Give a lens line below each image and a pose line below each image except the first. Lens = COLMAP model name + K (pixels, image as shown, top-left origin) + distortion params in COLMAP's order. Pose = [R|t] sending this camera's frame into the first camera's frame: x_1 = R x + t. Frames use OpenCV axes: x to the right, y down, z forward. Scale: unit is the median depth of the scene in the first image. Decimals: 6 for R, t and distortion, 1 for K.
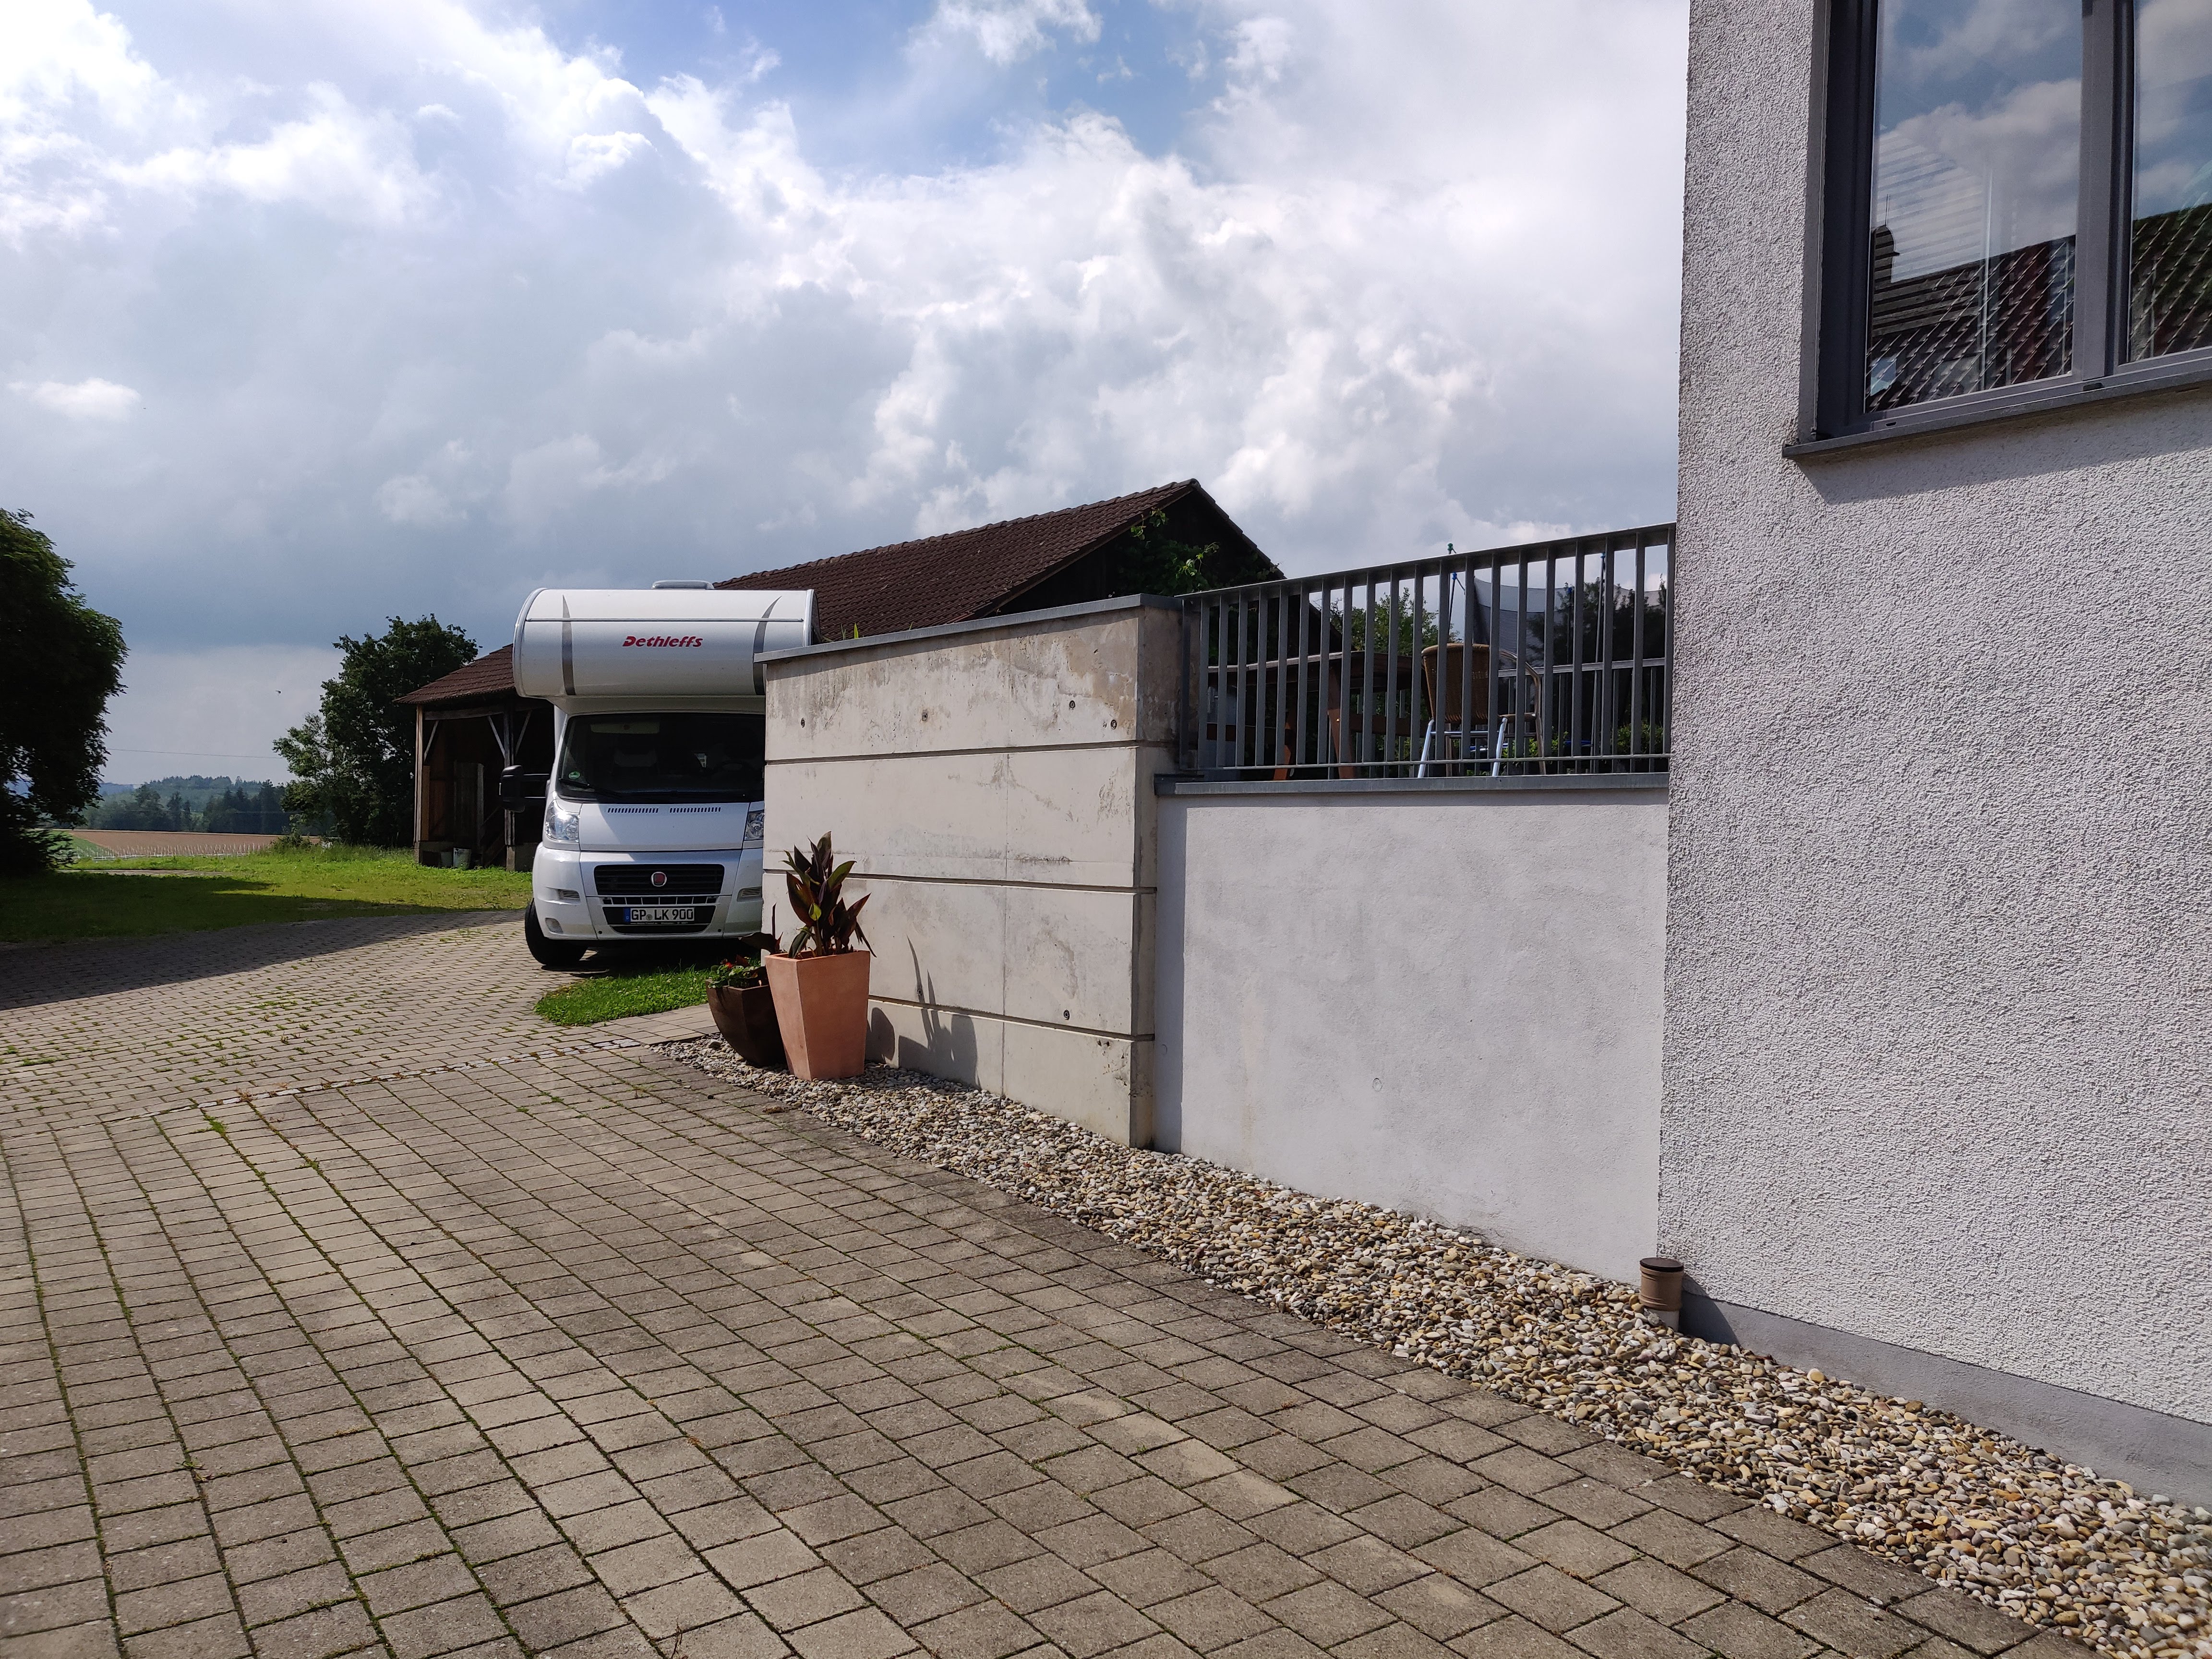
lens RADIAL K [[1563.5, 0, 1176.0], [0, 1563.5, 684.6], [0, 0, 1]] dist [0.003367, 0.040859]
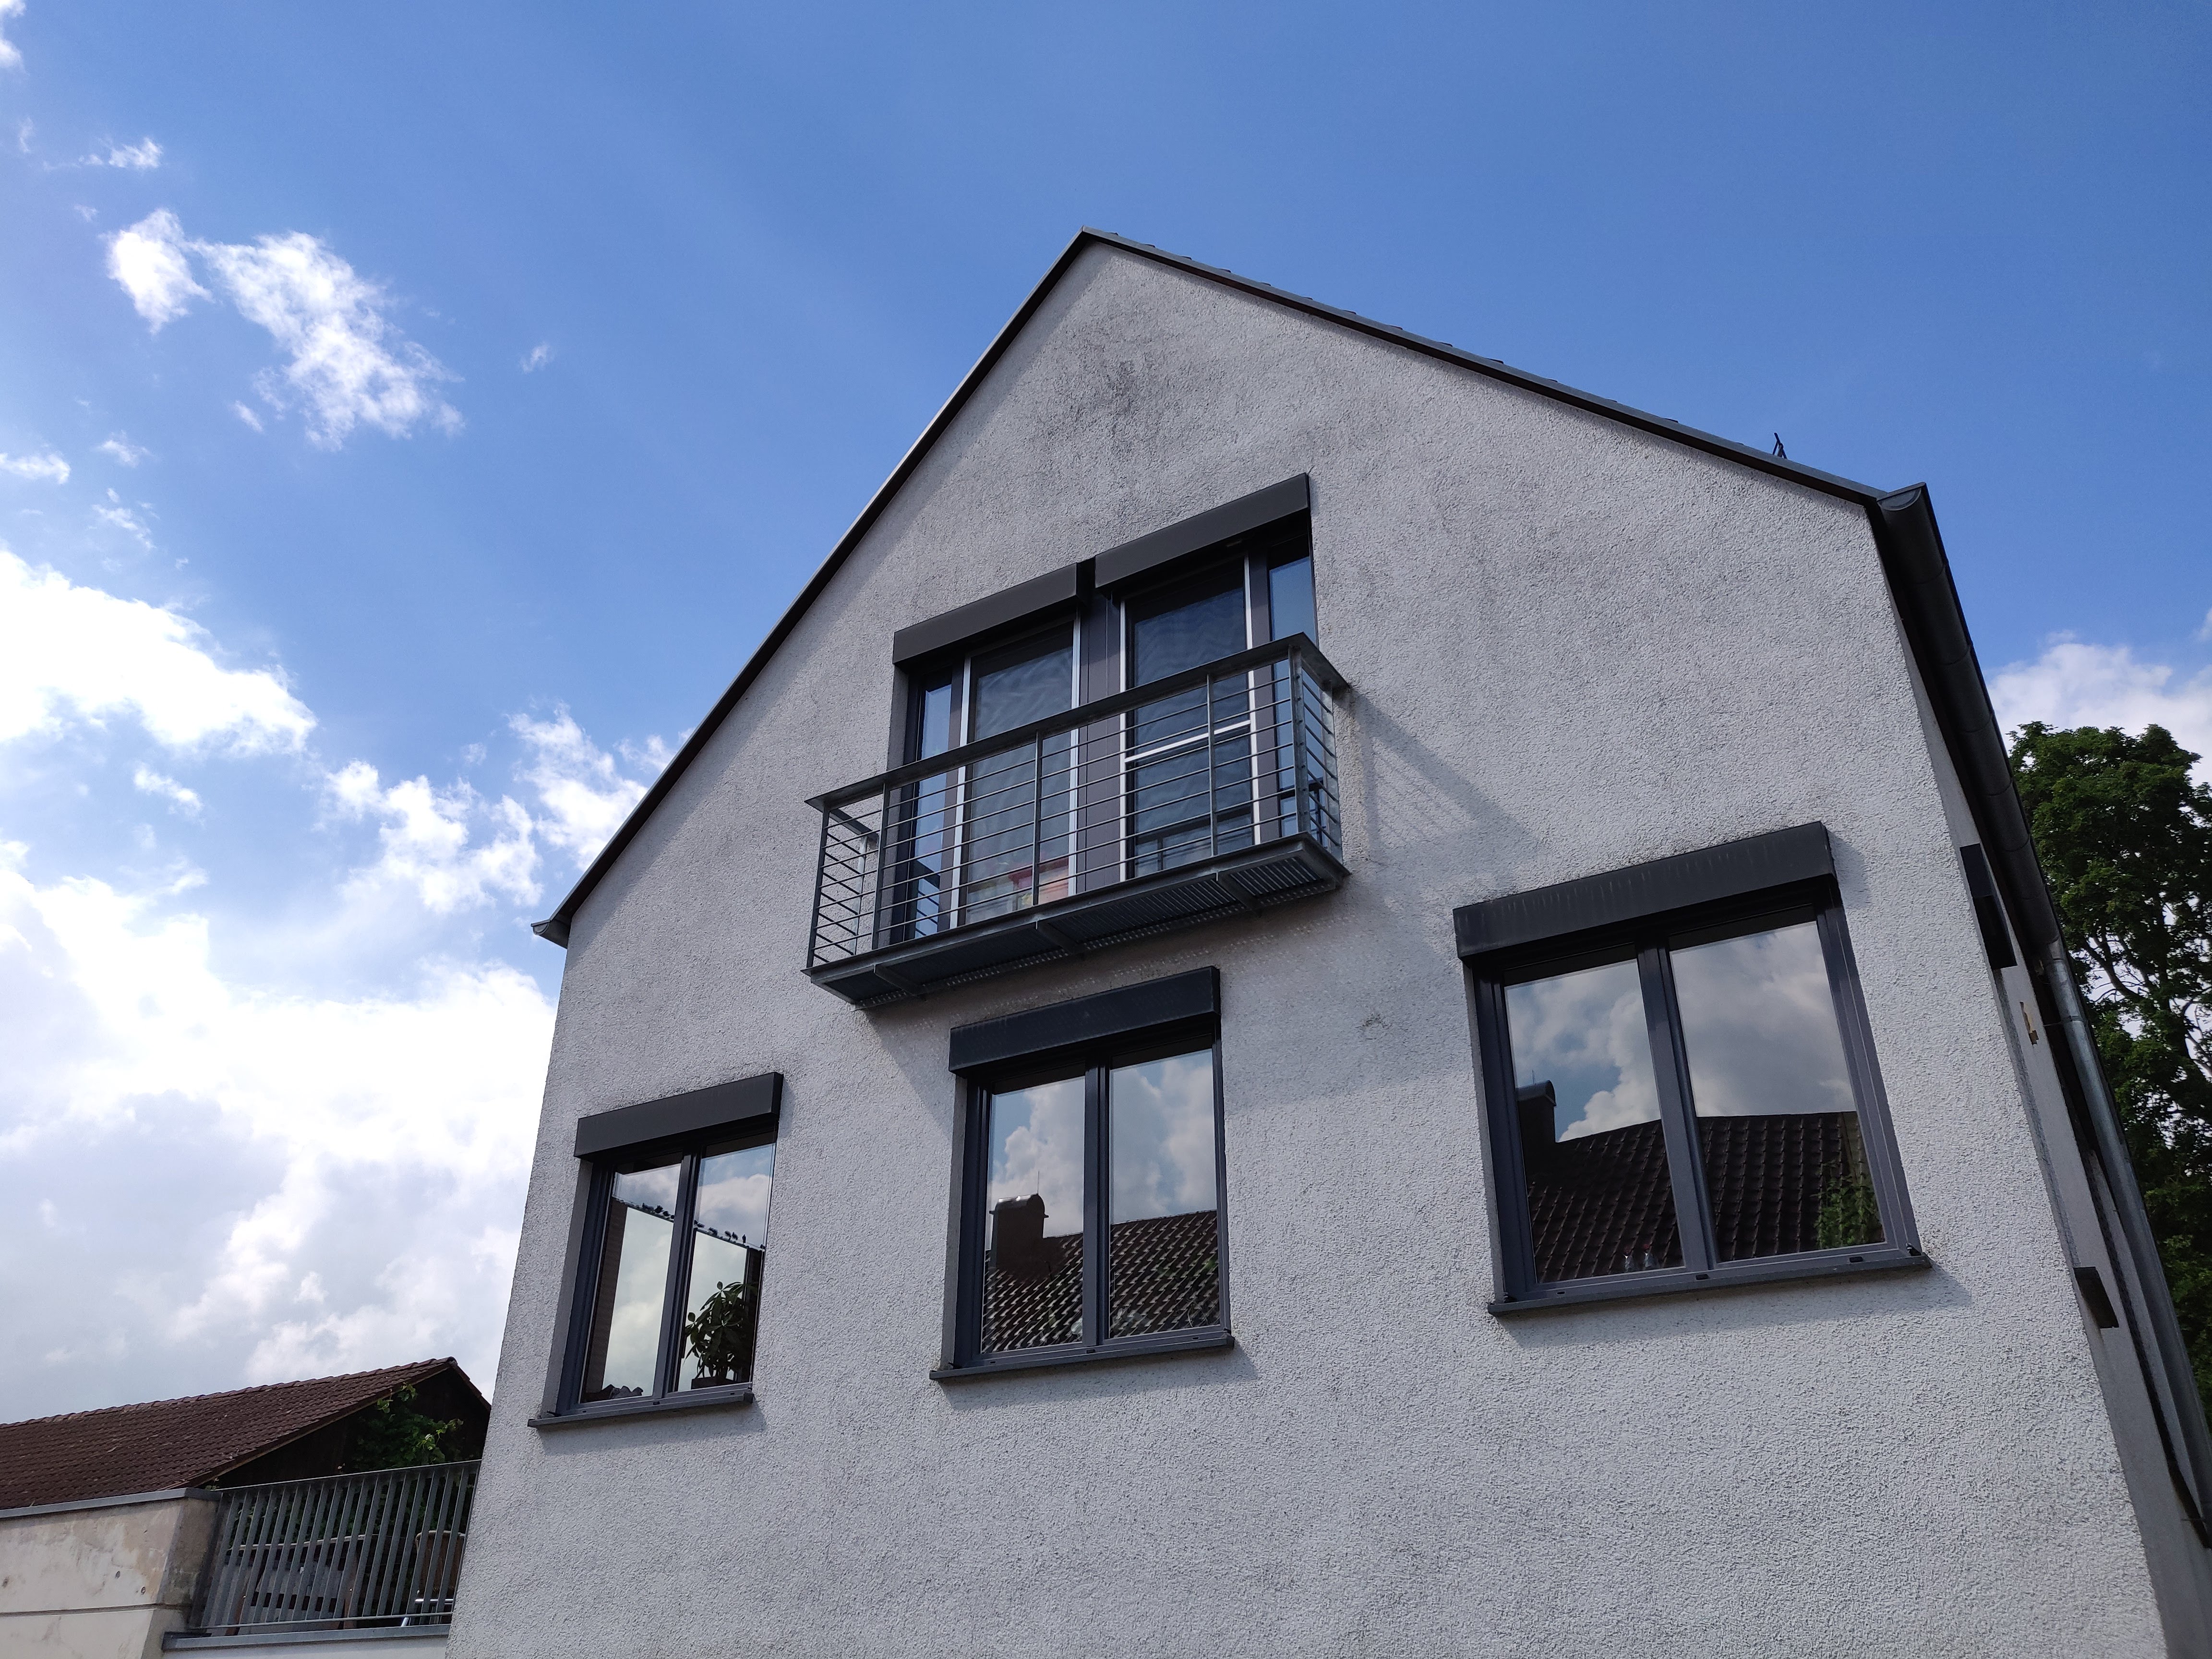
lens RADIAL K [[1563.5, 0, 1075.3], [0, 1563.5, 929.7], [0, 0, 1]] dist [0.003367, 0.040859]
pose [[0.956137, 0.133597, 0.260680, 0.251283], [-0.026176, 0.925344, -0.378224, -0.005509], [-0.291748, 0.354811, 0.888252, -0.550773]]
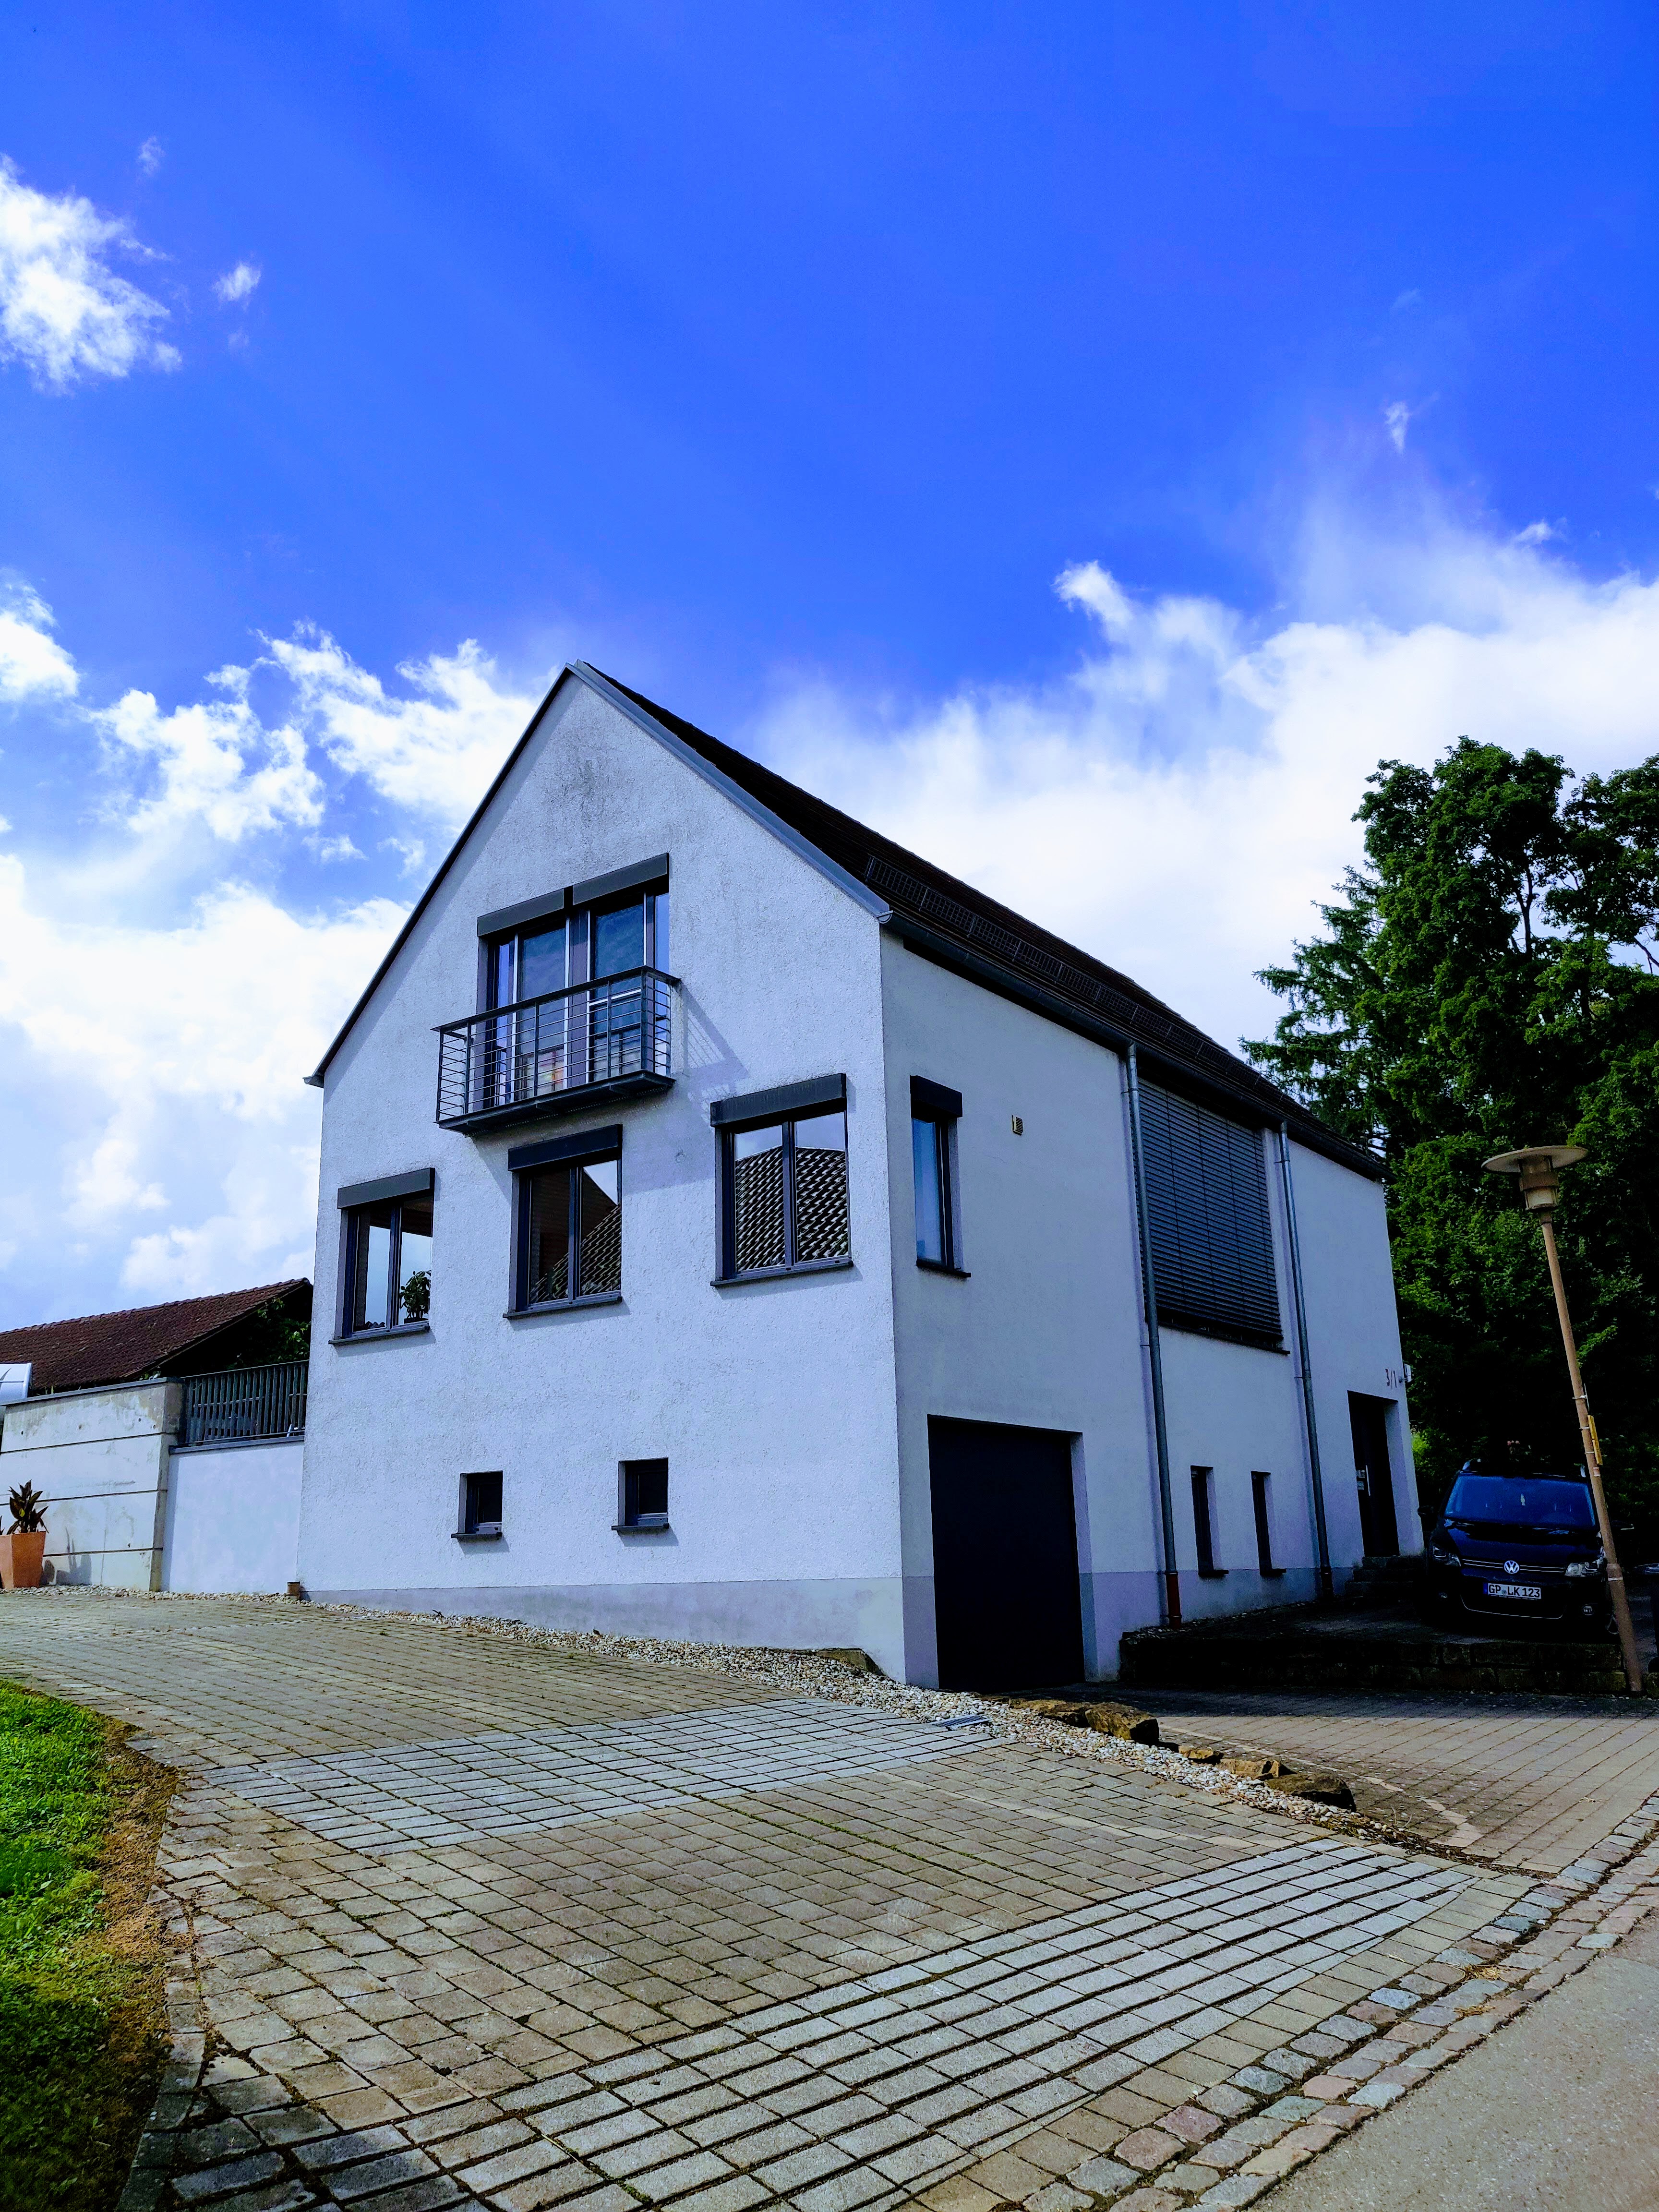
lens RADIAL K [[1699.4, 0, 768.7], [0, 1699.4, 1100.0], [0, 0, 1]] dist [0.025187, 0.044672]
pose [[0.981213, 0.030826, 0.190451, 0.349233], [0.006448, 0.981362, -0.192061, 0.037757], [-0.192821, 0.189680, 0.962726, -1.764975]]
